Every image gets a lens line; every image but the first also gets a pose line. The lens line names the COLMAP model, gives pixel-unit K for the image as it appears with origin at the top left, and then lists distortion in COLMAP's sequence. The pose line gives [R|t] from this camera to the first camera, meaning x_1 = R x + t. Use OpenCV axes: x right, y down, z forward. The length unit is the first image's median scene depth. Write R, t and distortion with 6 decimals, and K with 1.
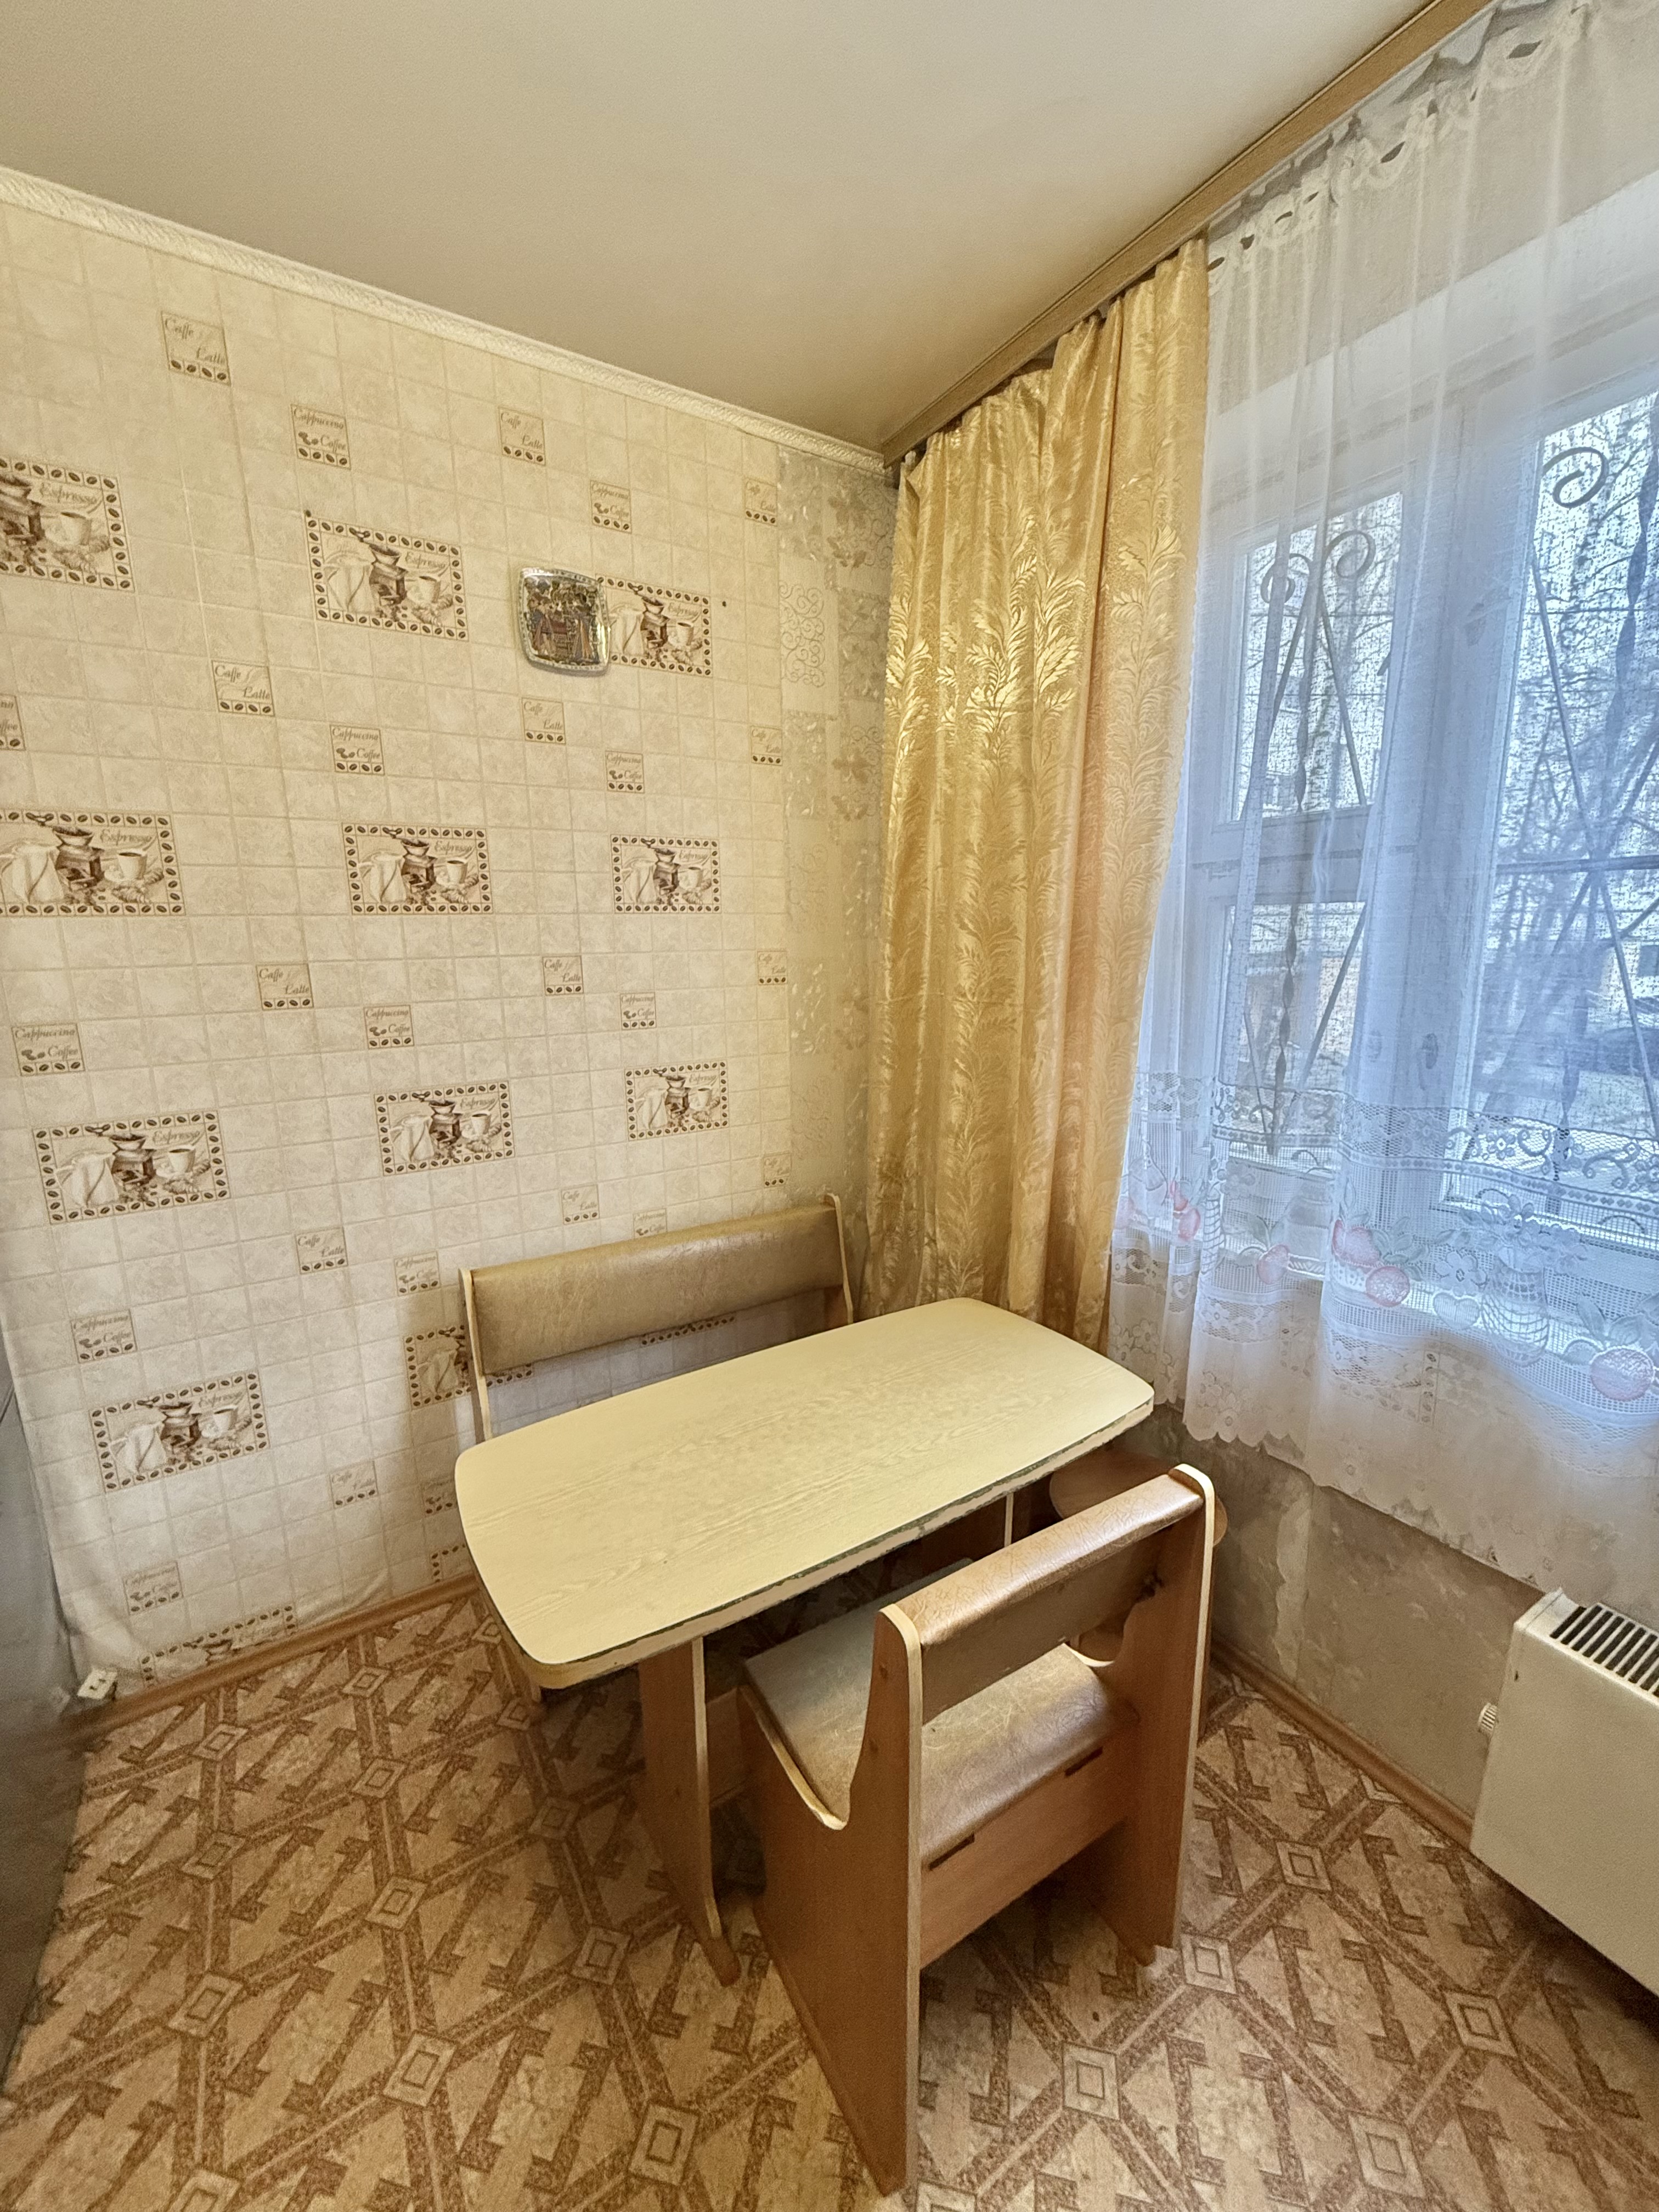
lens RADIAL K [[877.9, 0, 829.7], [0, 877.9, 1100.3], [0, 0, 1]] dist [-0.001863, -0.000159]
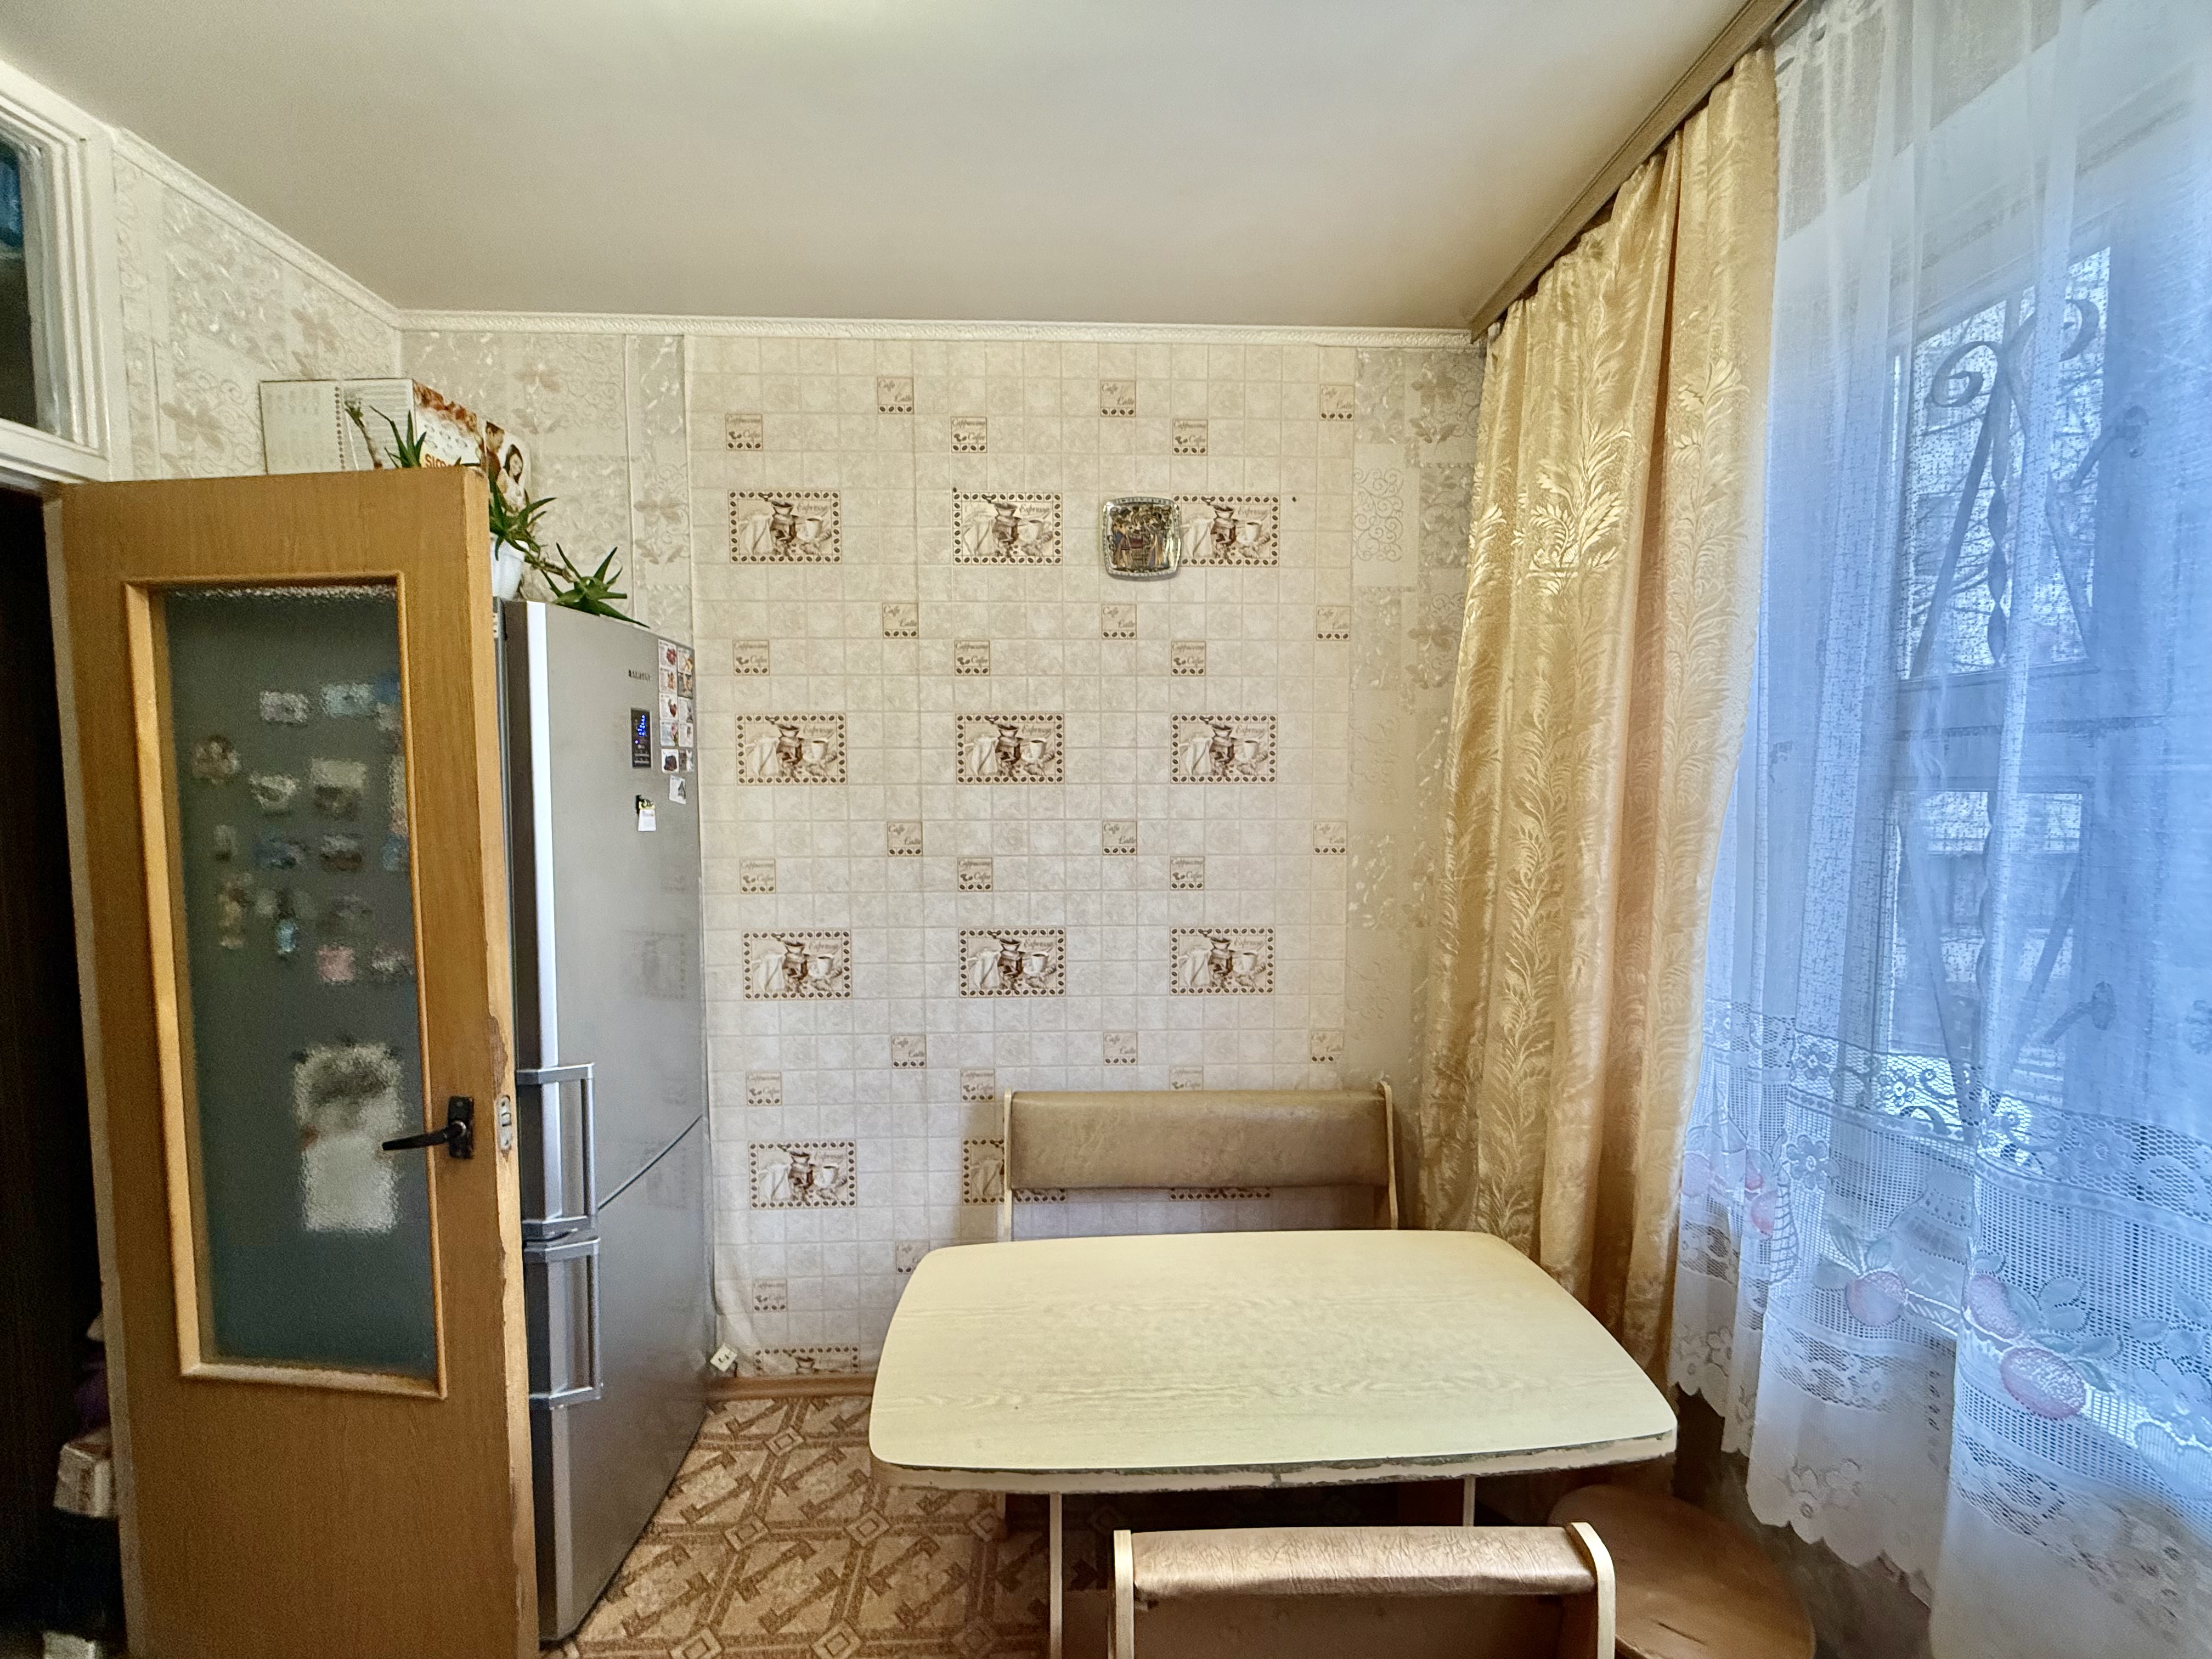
lens RADIAL K [[877.9, 0, 1106.5], [0, 877.9, 826.7], [0, 0, 1]] dist [-0.001863, -0.000159]
pose [[0.866844, 0.041178, -0.496875, 0.252904], [-0.106465, 0.988885, -0.103785, -0.041462], [0.487079, 0.142865, 0.861594, 0.029460]]
